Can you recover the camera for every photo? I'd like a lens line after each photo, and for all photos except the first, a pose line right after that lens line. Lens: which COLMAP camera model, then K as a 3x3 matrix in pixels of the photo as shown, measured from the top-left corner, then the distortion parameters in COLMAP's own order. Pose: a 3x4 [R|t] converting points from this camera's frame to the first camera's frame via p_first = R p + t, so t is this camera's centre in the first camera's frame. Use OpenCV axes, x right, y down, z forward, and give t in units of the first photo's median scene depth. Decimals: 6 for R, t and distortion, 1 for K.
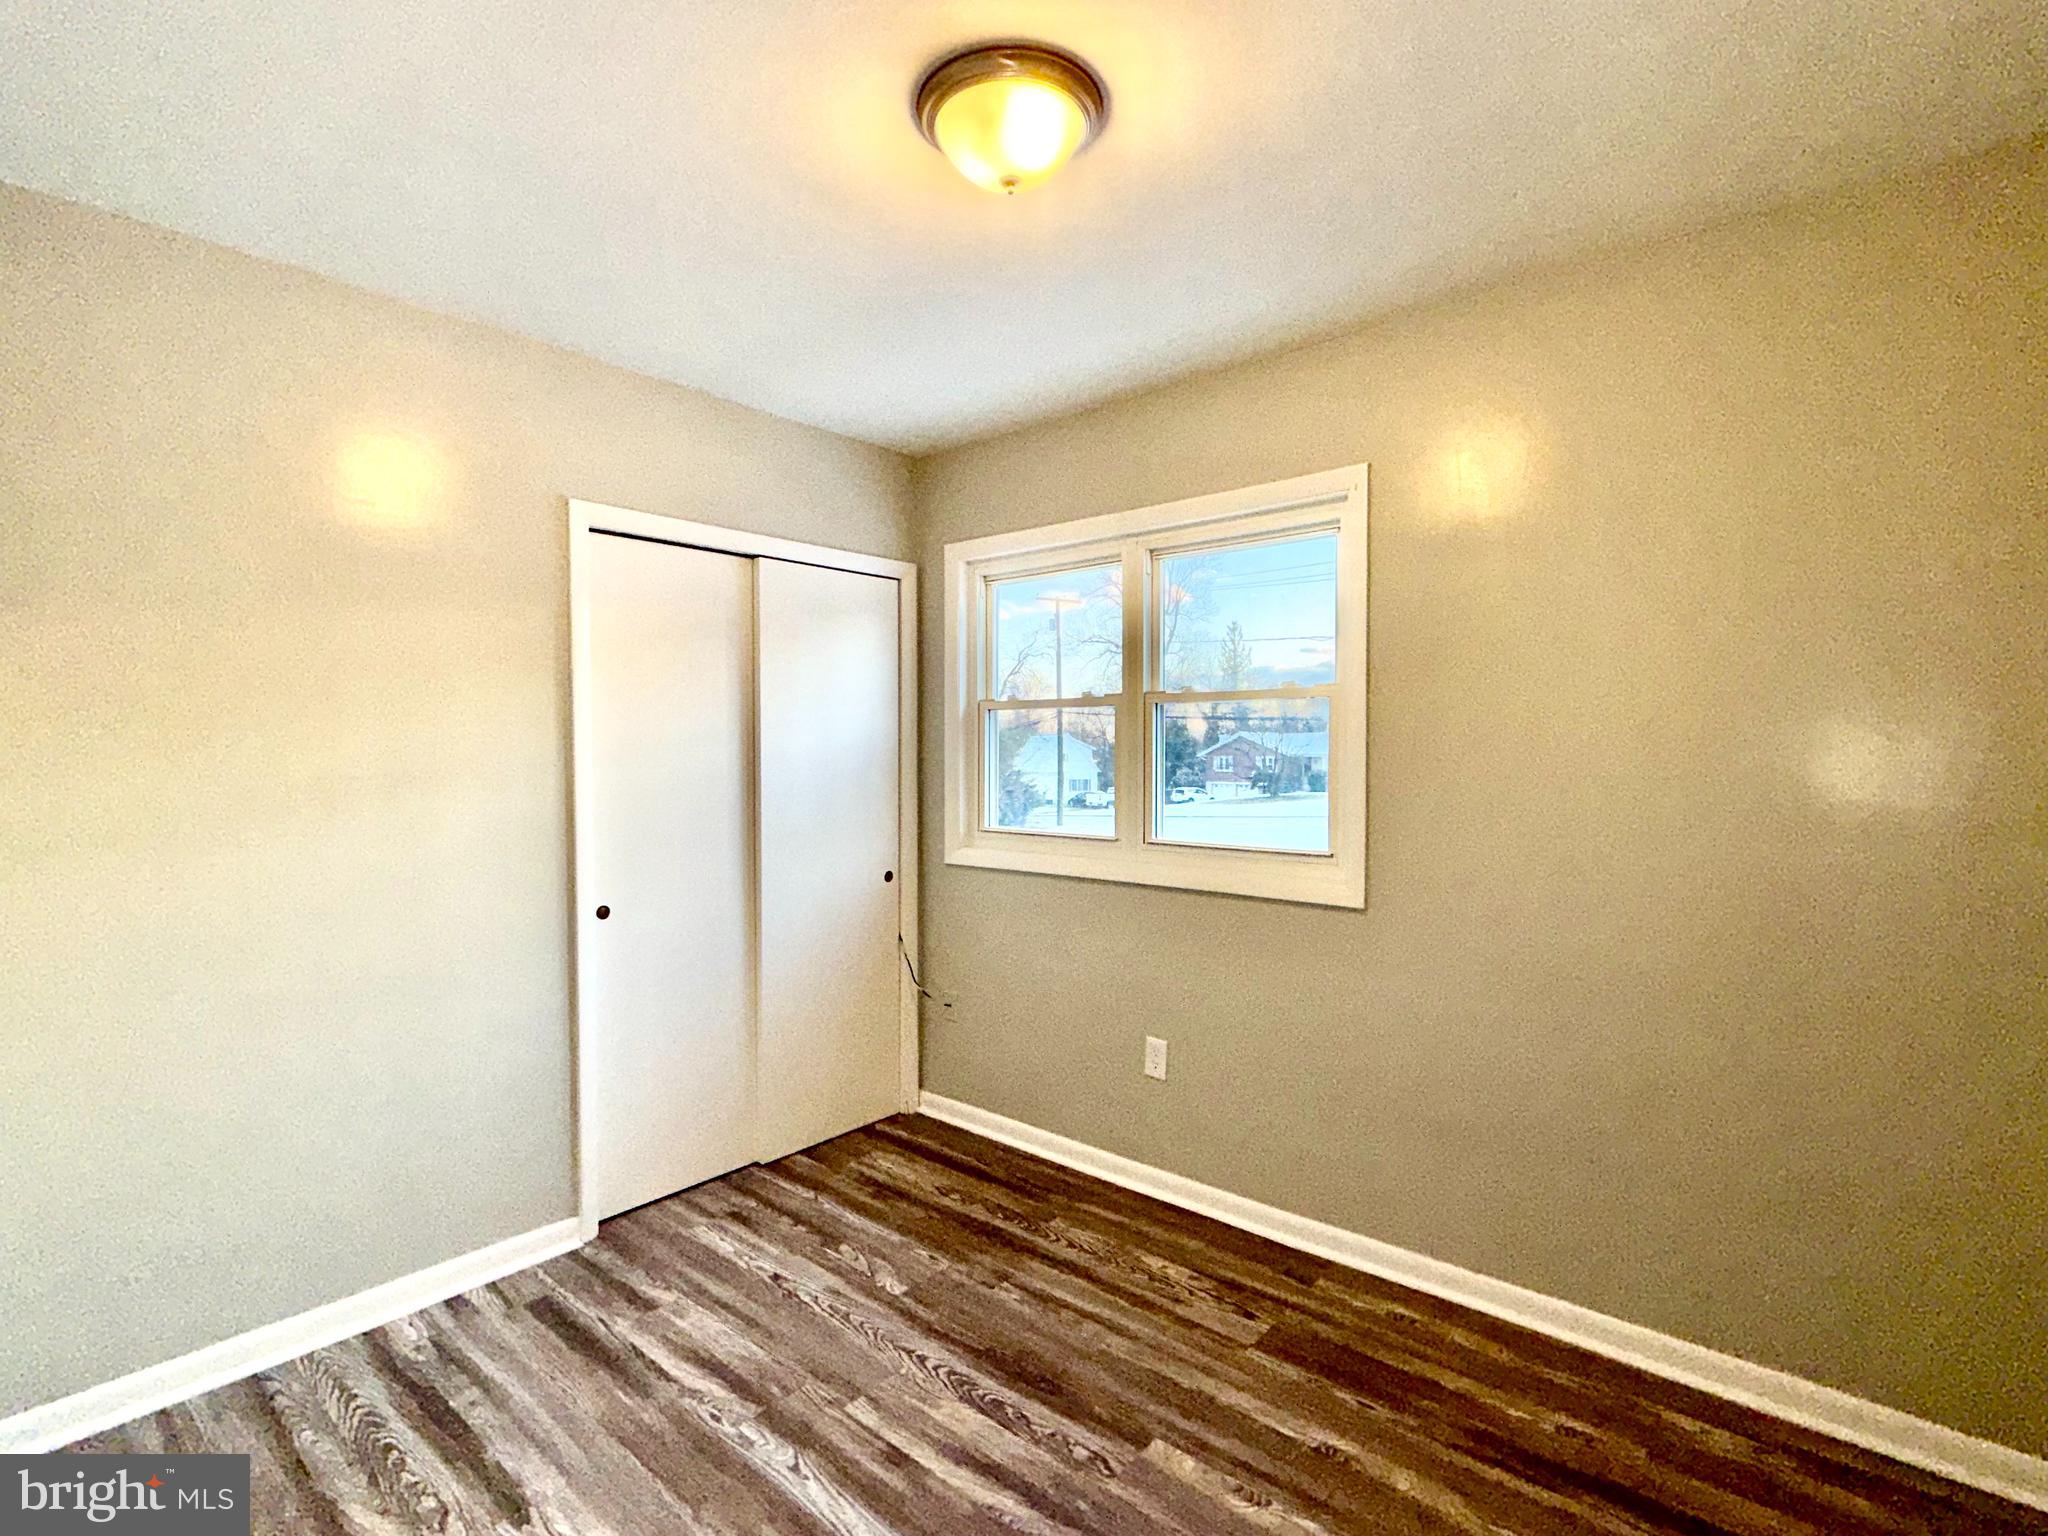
lens RADIAL K [[957.5, 0, 1010.0], [0, 957.5, 763.0], [0, 0, 1]] dist [0.001346, -0.000750]
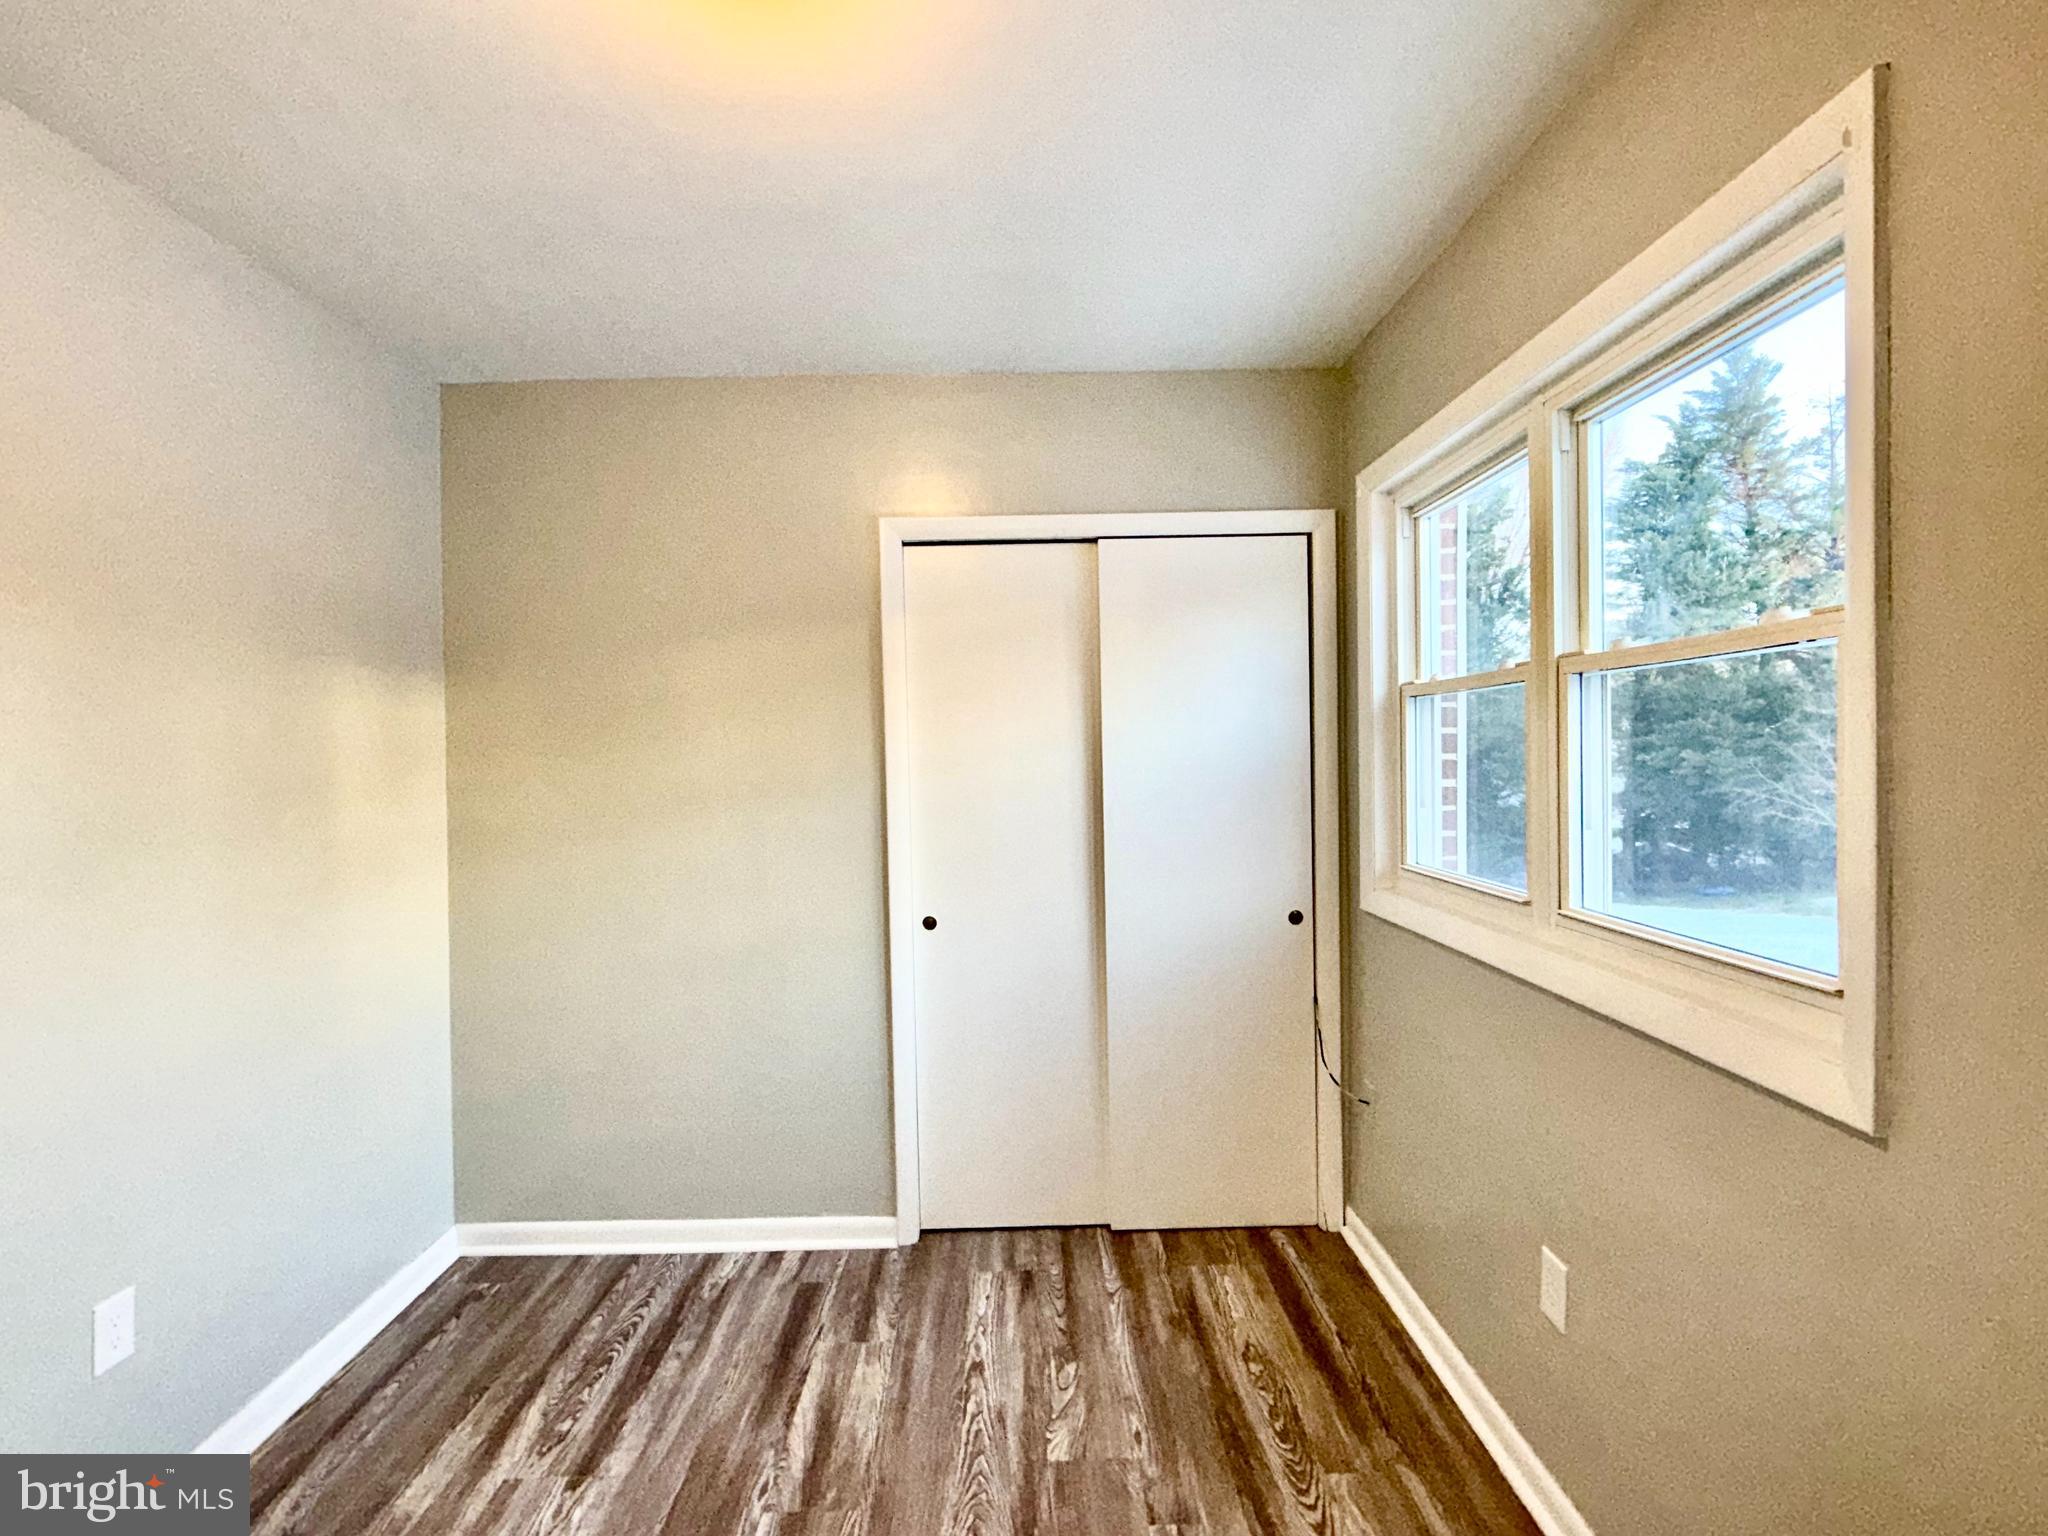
lens RADIAL K [[957.5, 0, 1025.6], [0, 957.5, 767.4], [0, 0, 1]] dist [0.001346, -0.000750]
pose [[0.674374, -0.001146, -0.738389, 0.400693], [0.006179, 0.999973, 0.004091, -0.011060], [0.738364, -0.007322, 0.674362, 0.417518]]
